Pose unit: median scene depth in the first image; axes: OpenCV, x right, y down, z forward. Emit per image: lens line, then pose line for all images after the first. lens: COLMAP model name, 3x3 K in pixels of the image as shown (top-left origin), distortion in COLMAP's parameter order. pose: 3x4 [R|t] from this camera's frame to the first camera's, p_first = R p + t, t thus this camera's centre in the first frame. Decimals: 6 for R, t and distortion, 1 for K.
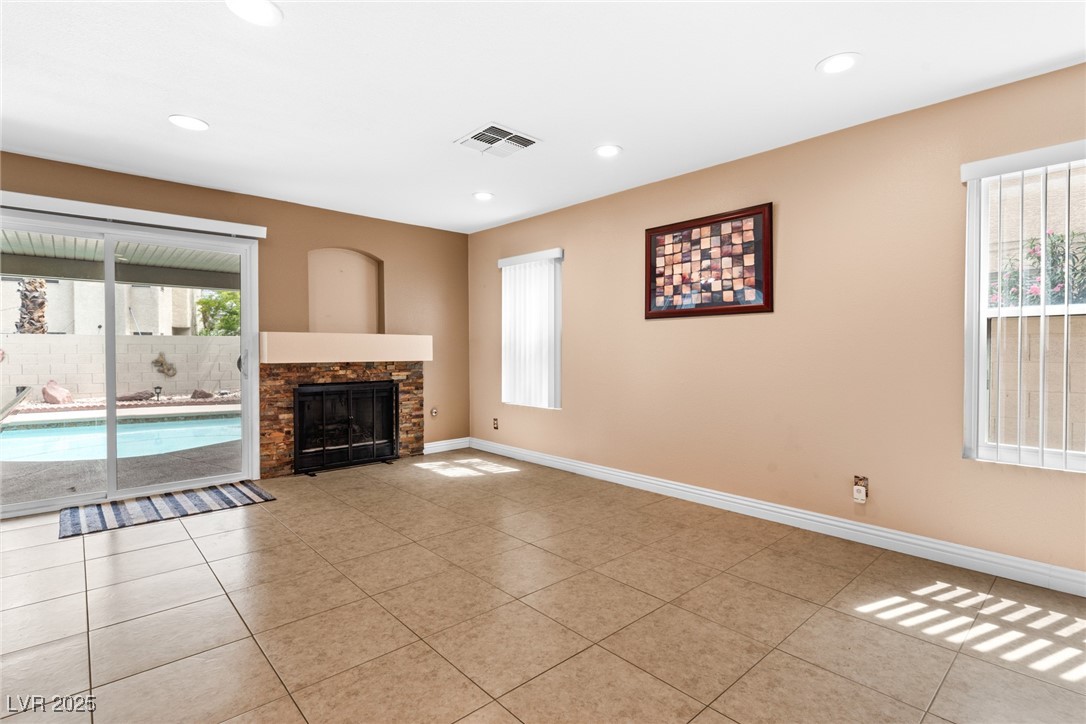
lens RADIAL K [[522.3, 0, 551.1], [0, 522.3, 353.7], [0, 0, 1]] dist [-0.002532, -0.000637]
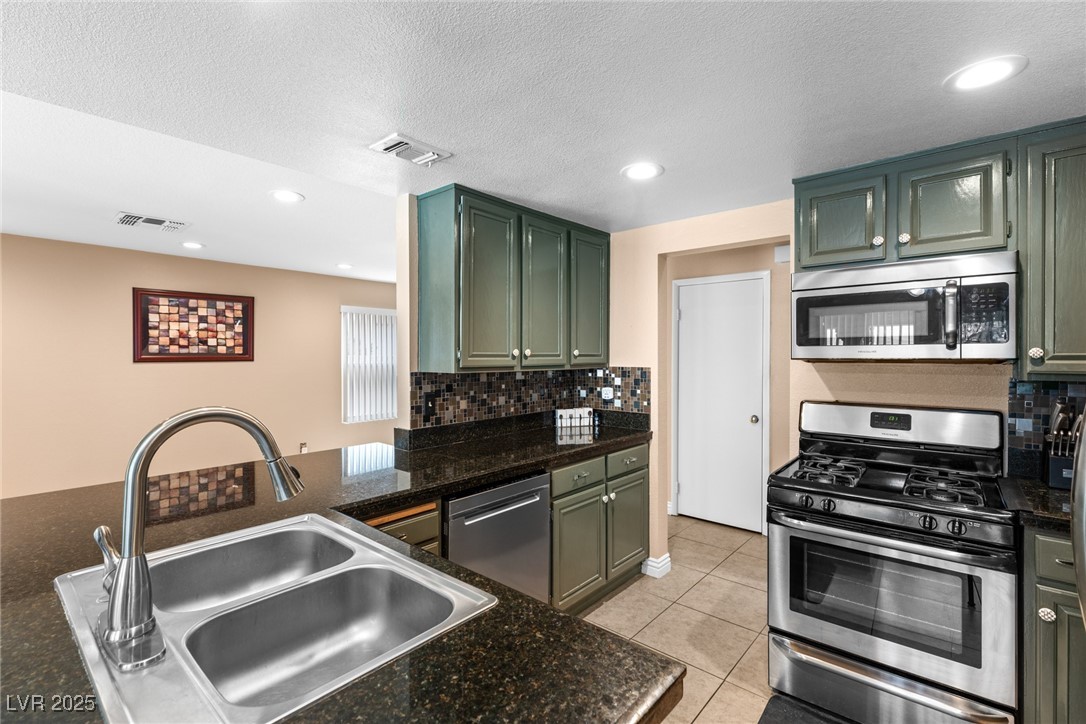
lens RADIAL K [[481.3, 0, 553.5], [0, 481.3, 356.2], [0, 0, 1]] dist [0.001694, -0.000472]
pose [[-0.116156, -0.001604, 0.993230, -1.099156], [0.009492, 0.999951, 0.002725, -0.079625], [-0.993186, 0.009745, -0.116135, 0.185714]]
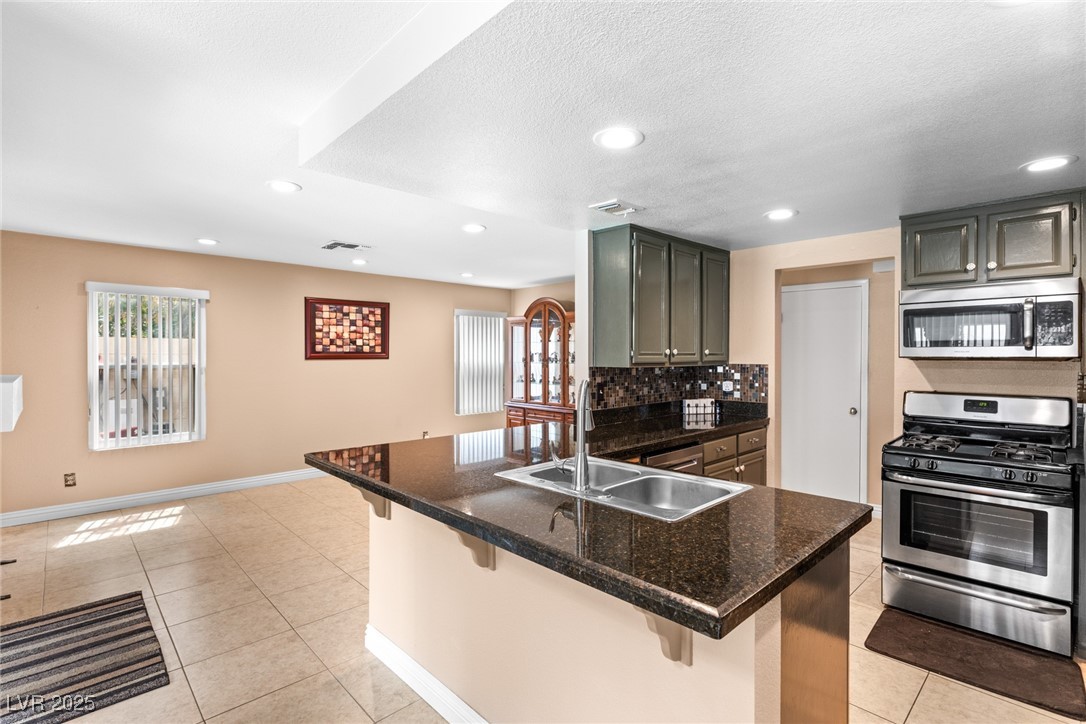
lens RADIAL K [[513.3, 0, 553.6], [0, 513.3, 356.6], [0, 0, 1]] dist [-0.007946, 0.000776]
pose [[-0.028747, -0.003957, 0.999579, -1.327601], [0.007796, 0.999961, 0.004183, -0.080484], [-0.999556, 0.007913, -0.028715, 0.386884]]
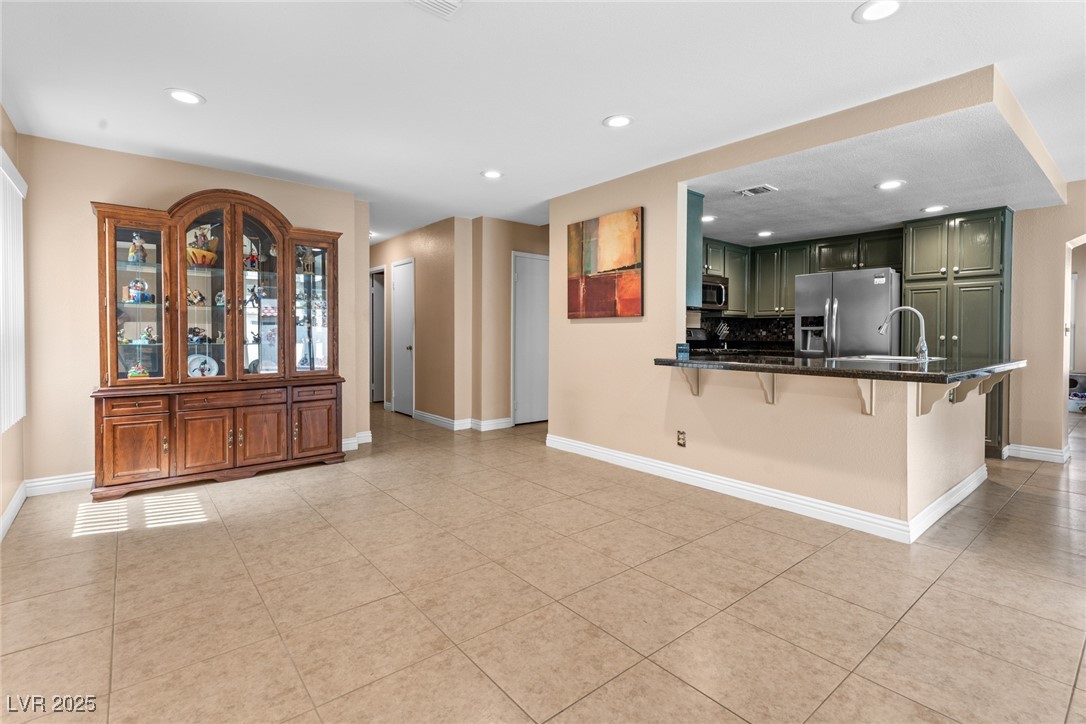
lens RADIAL K [[503.1, 0, 545.1], [0, 503.1, 340.9], [0, 0, 1]] dist [0.002845, 0.000384]
pose [[-0.998478, -0.005484, 0.054880, -0.219965], [-0.004183, 0.999708, 0.023796, -0.010483], [-0.054995, 0.023530, -0.998209, 1.318610]]
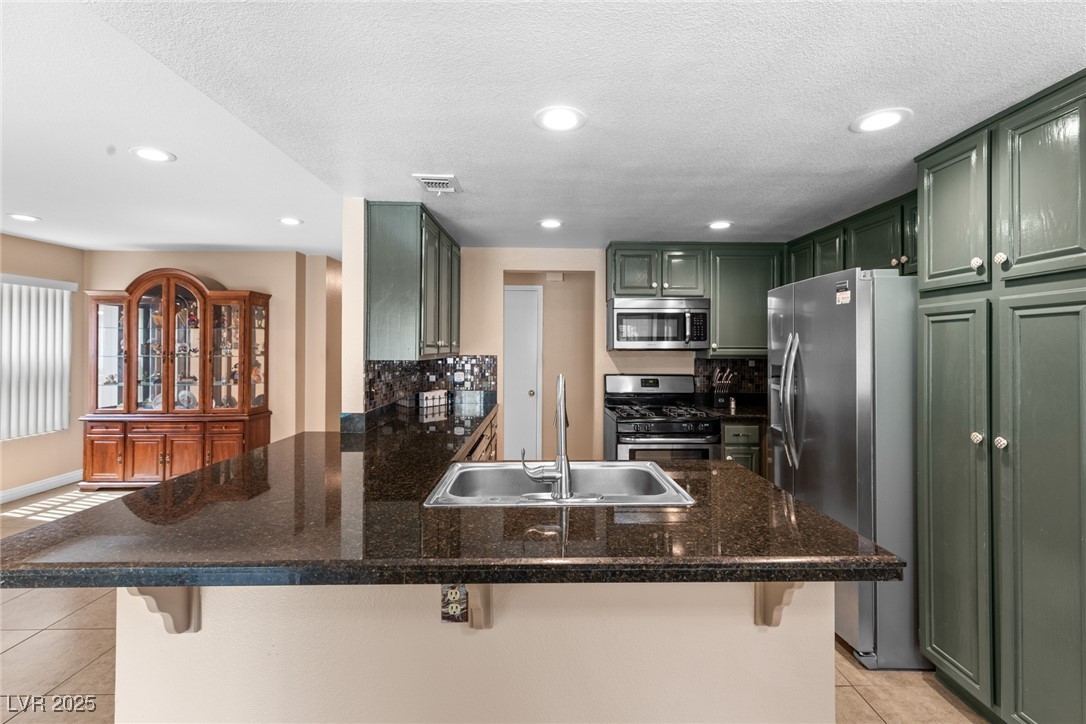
lens RADIAL K [[491.7, 0, 552.8], [0, 491.7, 340.5], [0, 0, 1]] dist [0.001434, -0.000374]
pose [[-0.748079, 0.006331, 0.663579, -1.124748], [0.002424, 0.999974, -0.006807, -0.082051], [-0.663605, -0.003484, -0.748075, 0.653745]]
